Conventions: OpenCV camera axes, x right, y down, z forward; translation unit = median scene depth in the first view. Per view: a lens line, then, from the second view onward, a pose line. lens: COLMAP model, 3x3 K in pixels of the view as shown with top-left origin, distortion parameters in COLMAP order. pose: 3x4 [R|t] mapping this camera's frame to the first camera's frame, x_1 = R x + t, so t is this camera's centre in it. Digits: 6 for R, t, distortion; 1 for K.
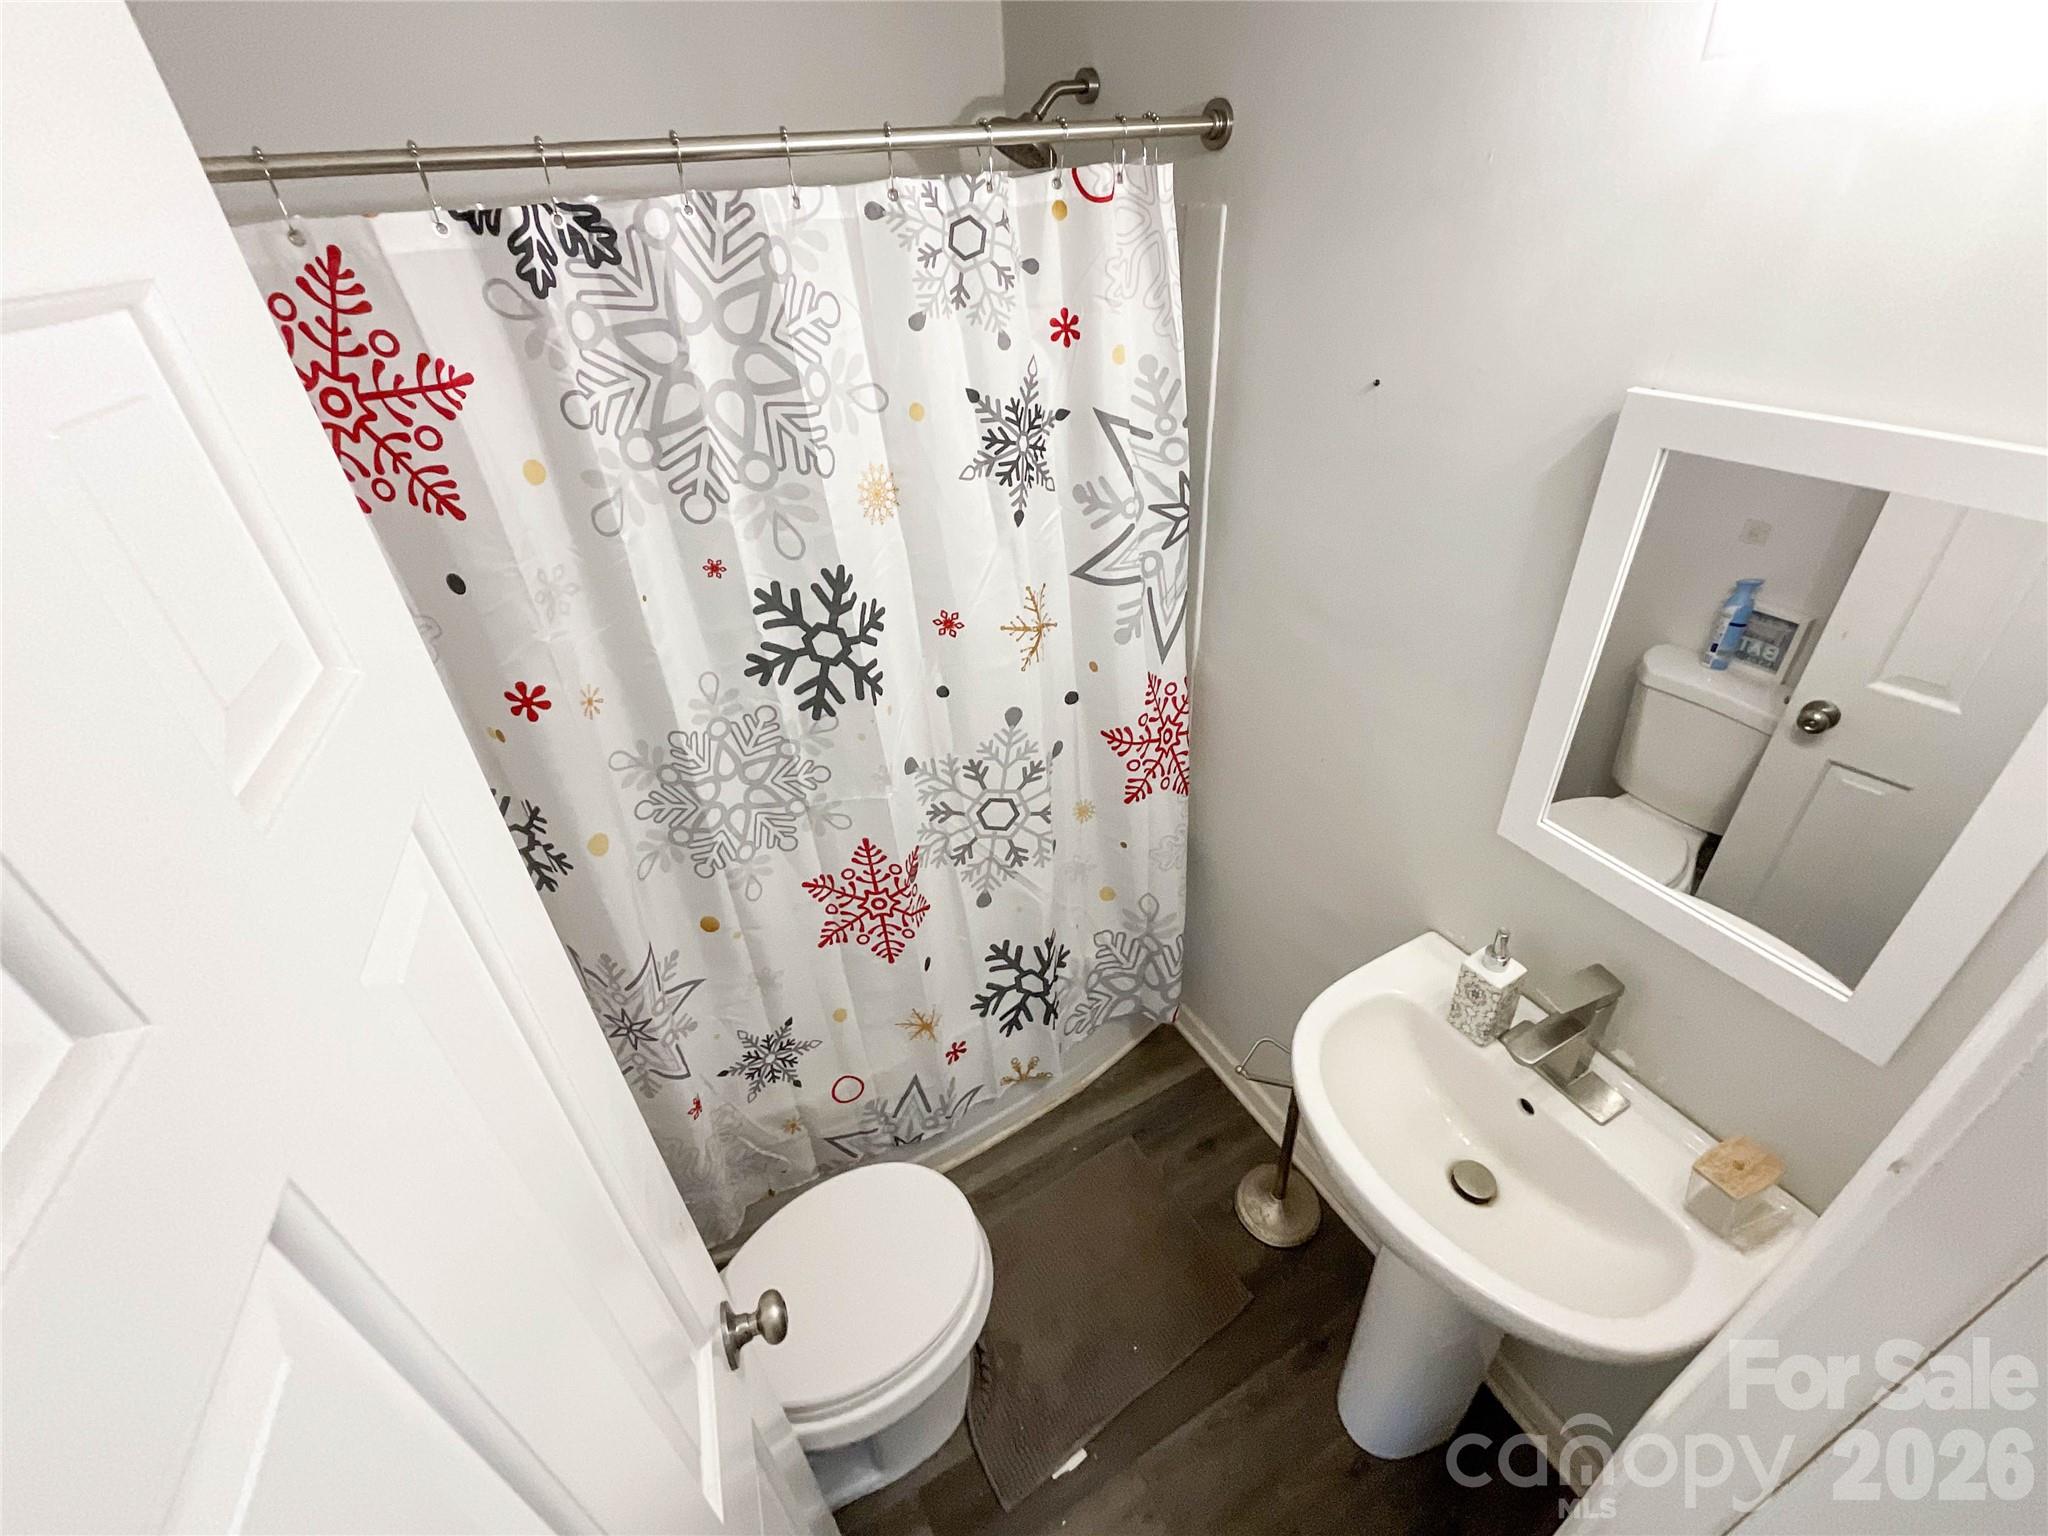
lens RADIAL K [[865.8, 0, 1036.7], [0, 865.8, 769.2], [0, 0, 1]] dist [-0.003532, 0.000230]
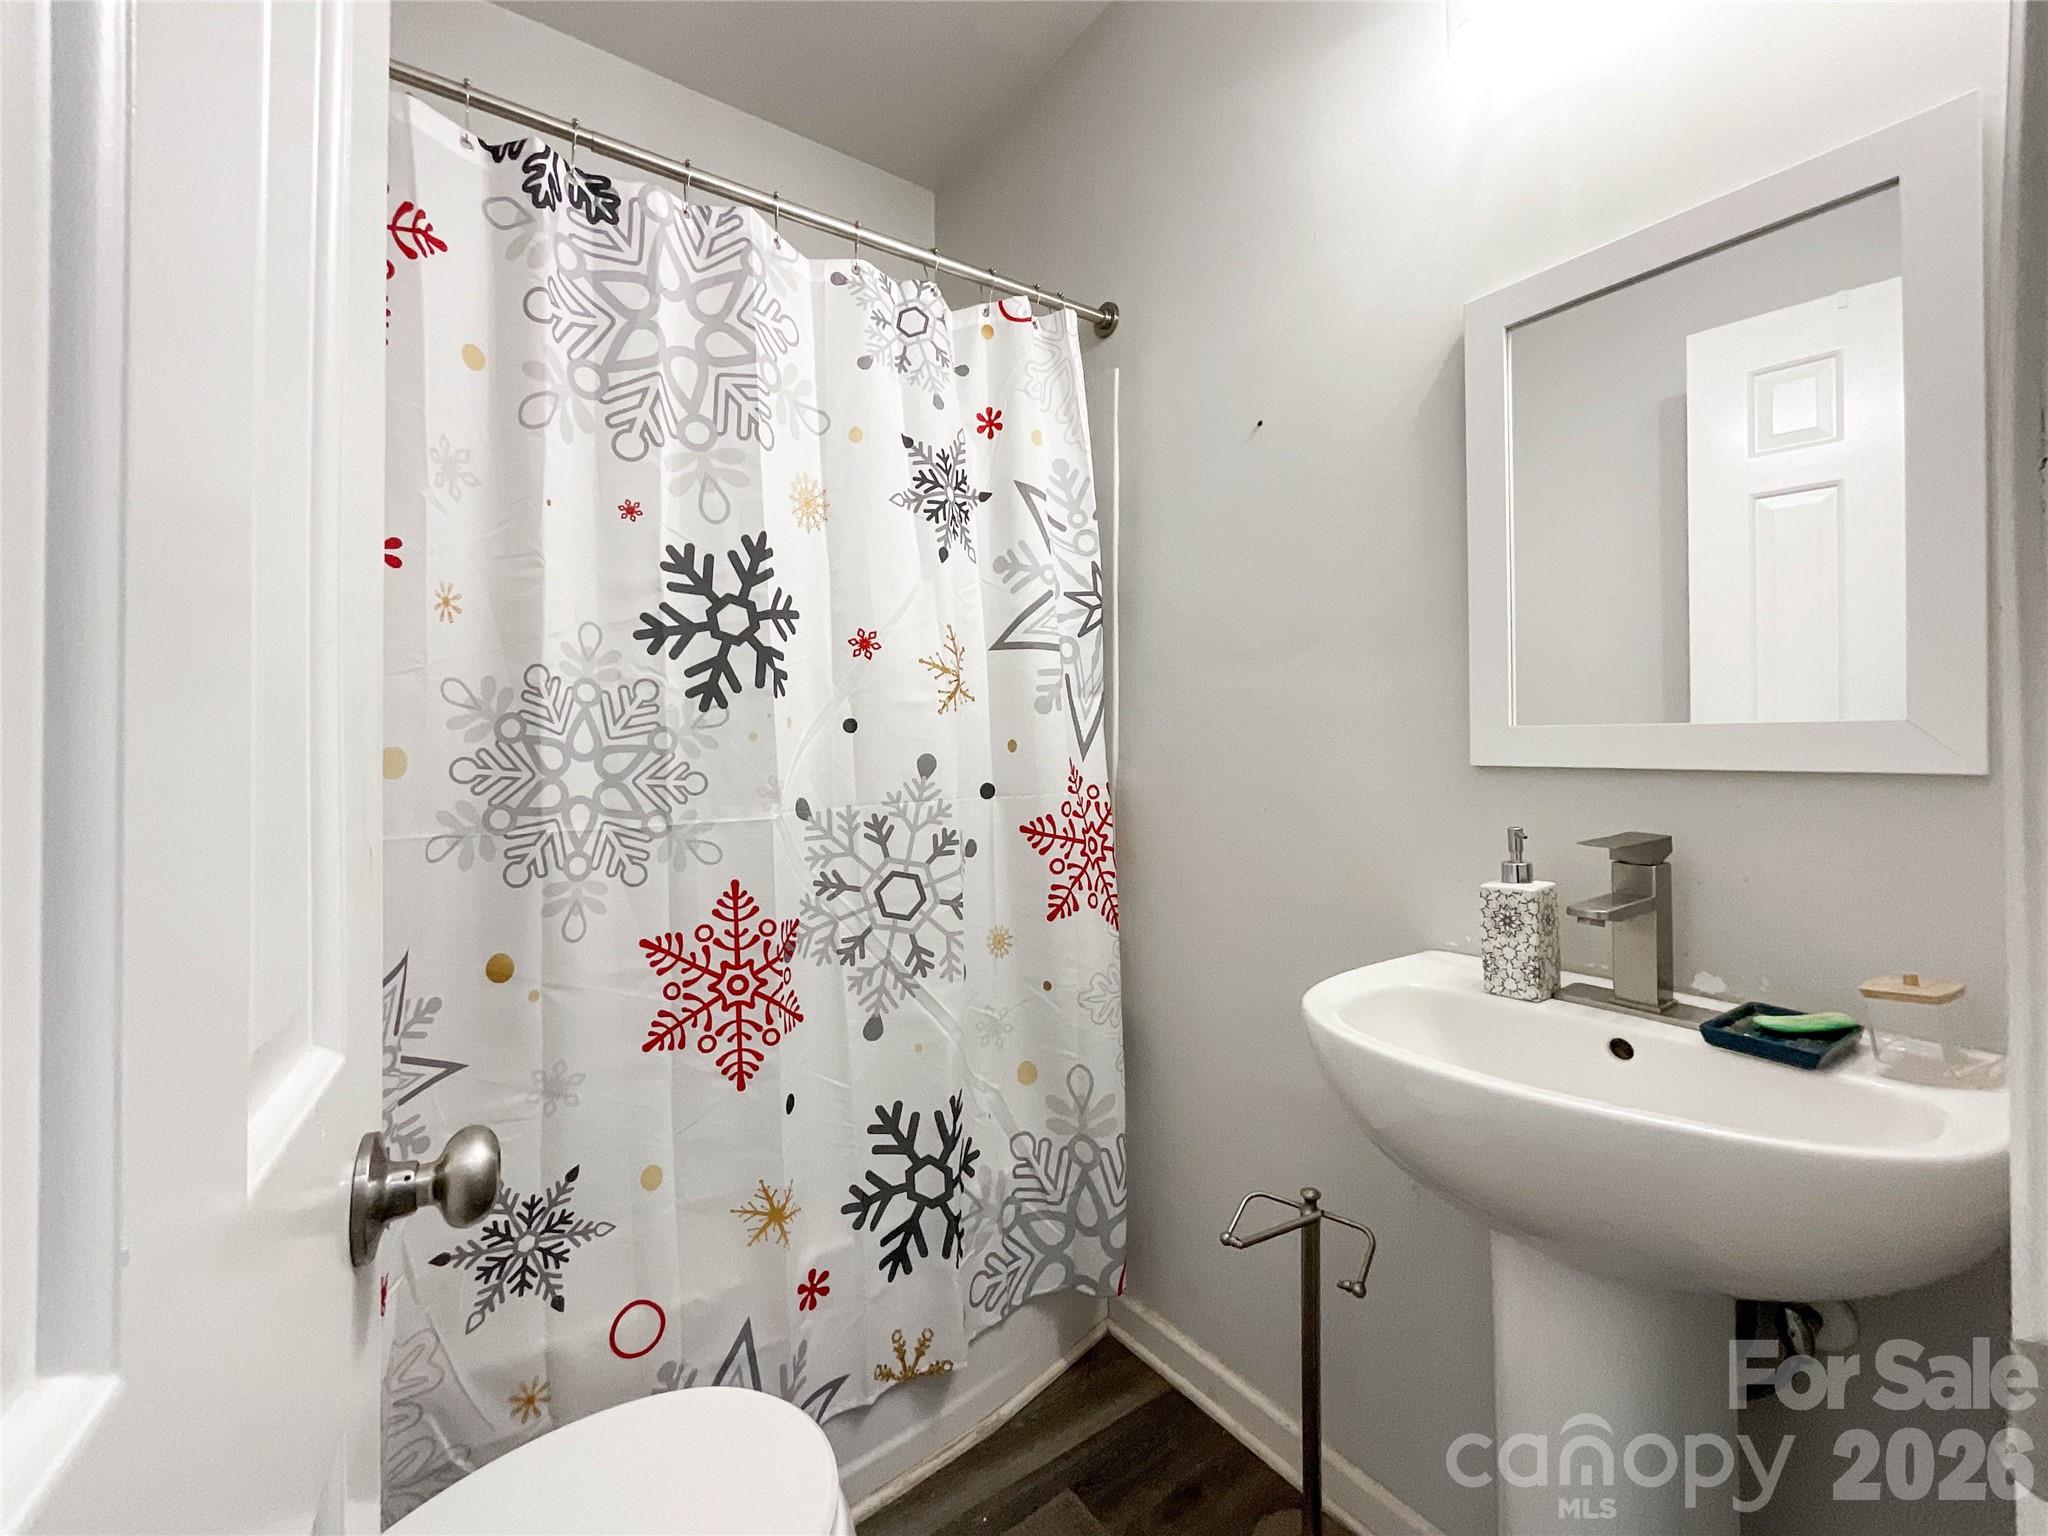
lens RADIAL K [[876.8, 0, 1040.6], [0, 876.8, 773.3], [0, 0, 1]] dist [-0.026685, 0.020329]
pose [[0.990884, 0.041152, 0.128278, -0.027196], [0.035658, 0.838123, -0.544314, 0.474269], [-0.129912, 0.543926, 0.829016, 0.251746]]
